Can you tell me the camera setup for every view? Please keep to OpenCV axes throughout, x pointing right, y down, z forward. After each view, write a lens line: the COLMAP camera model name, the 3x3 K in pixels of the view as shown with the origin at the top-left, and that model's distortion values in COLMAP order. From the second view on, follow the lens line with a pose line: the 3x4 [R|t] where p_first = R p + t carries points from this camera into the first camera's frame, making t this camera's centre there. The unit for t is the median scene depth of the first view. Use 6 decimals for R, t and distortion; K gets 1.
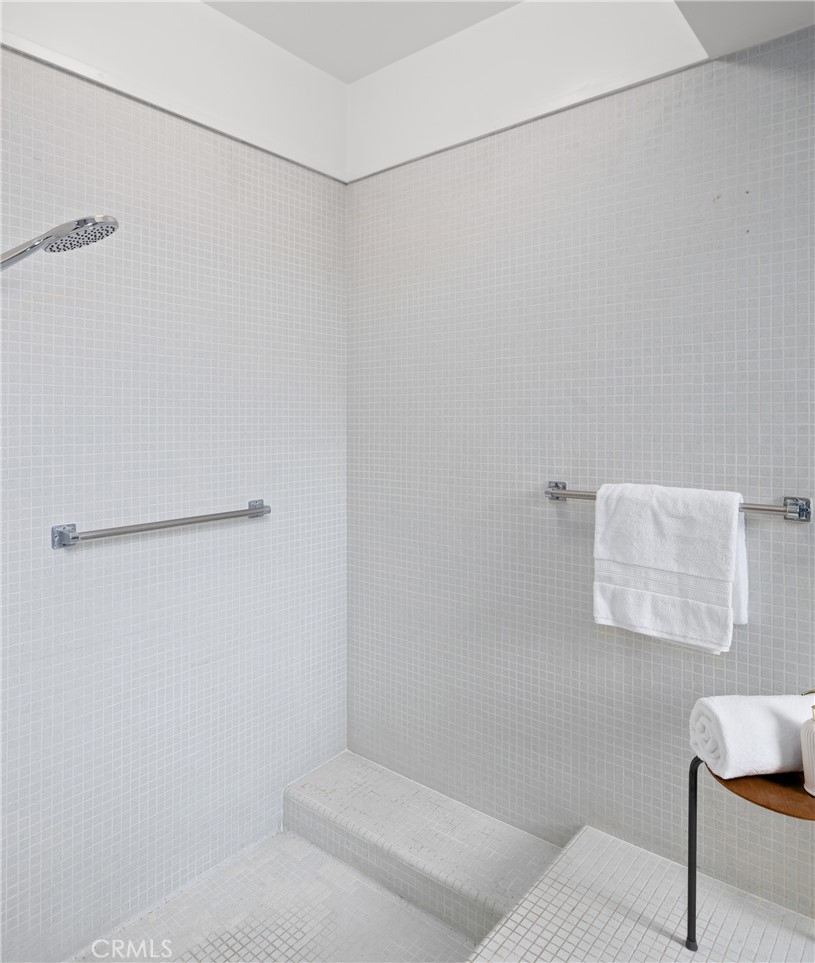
lens RADIAL K [[632.1, 0, 410.2], [0, 632.1, 418.8], [0, 0, 1]] dist [-0.004722, 0.002336]
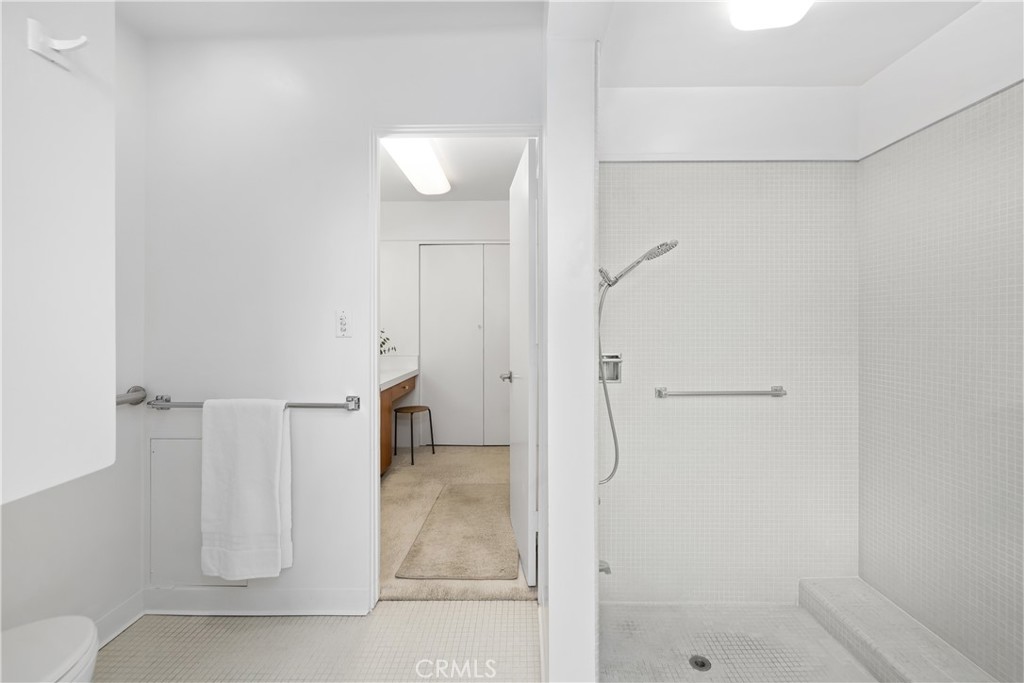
lens RADIAL K [[432.2, 0, 512.1], [0, 432.2, 331.4], [0, 0, 1]] dist [0.000574, 0.000019]
pose [[0.620104, 0.011325, -0.784438, 0.184745], [0.004705, 0.999824, 0.018154, -0.028913], [0.784505, -0.014948, 0.619942, -0.177283]]
